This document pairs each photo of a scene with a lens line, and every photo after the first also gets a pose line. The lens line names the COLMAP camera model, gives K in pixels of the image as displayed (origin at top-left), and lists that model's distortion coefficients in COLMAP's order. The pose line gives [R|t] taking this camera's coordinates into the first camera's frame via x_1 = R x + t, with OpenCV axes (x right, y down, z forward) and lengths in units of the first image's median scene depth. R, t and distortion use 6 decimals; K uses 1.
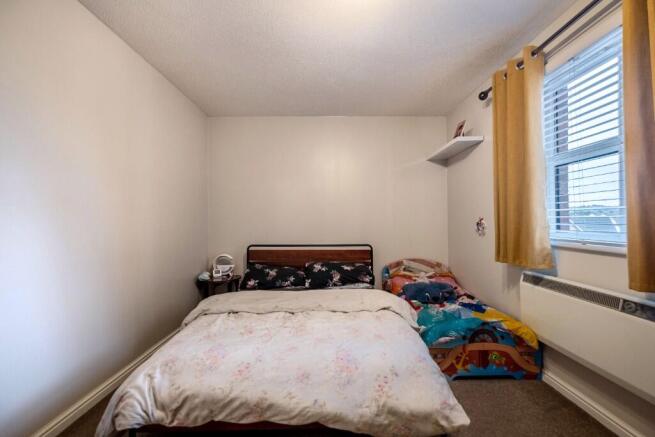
lens RADIAL K [[295.4, 0, 327.0], [0, 295.4, 221.9], [0, 0, 1]] dist [-0.000038, -0.000067]
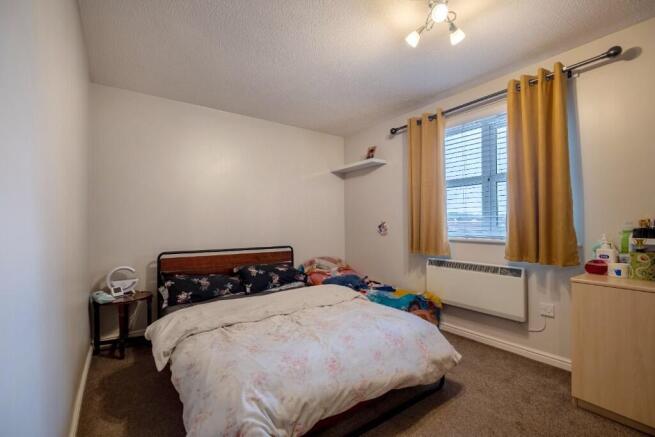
lens RADIAL K [[296.3, 0, 317.3], [0, 296.3, 227.7], [0, 0, 1]] dist [0.000219, -0.000132]
pose [[0.815211, -0.004028, 0.579149, -0.593621], [-0.000310, 0.999973, 0.007390, 0.003702], [-0.579163, -0.006204, 0.815188, 0.110199]]
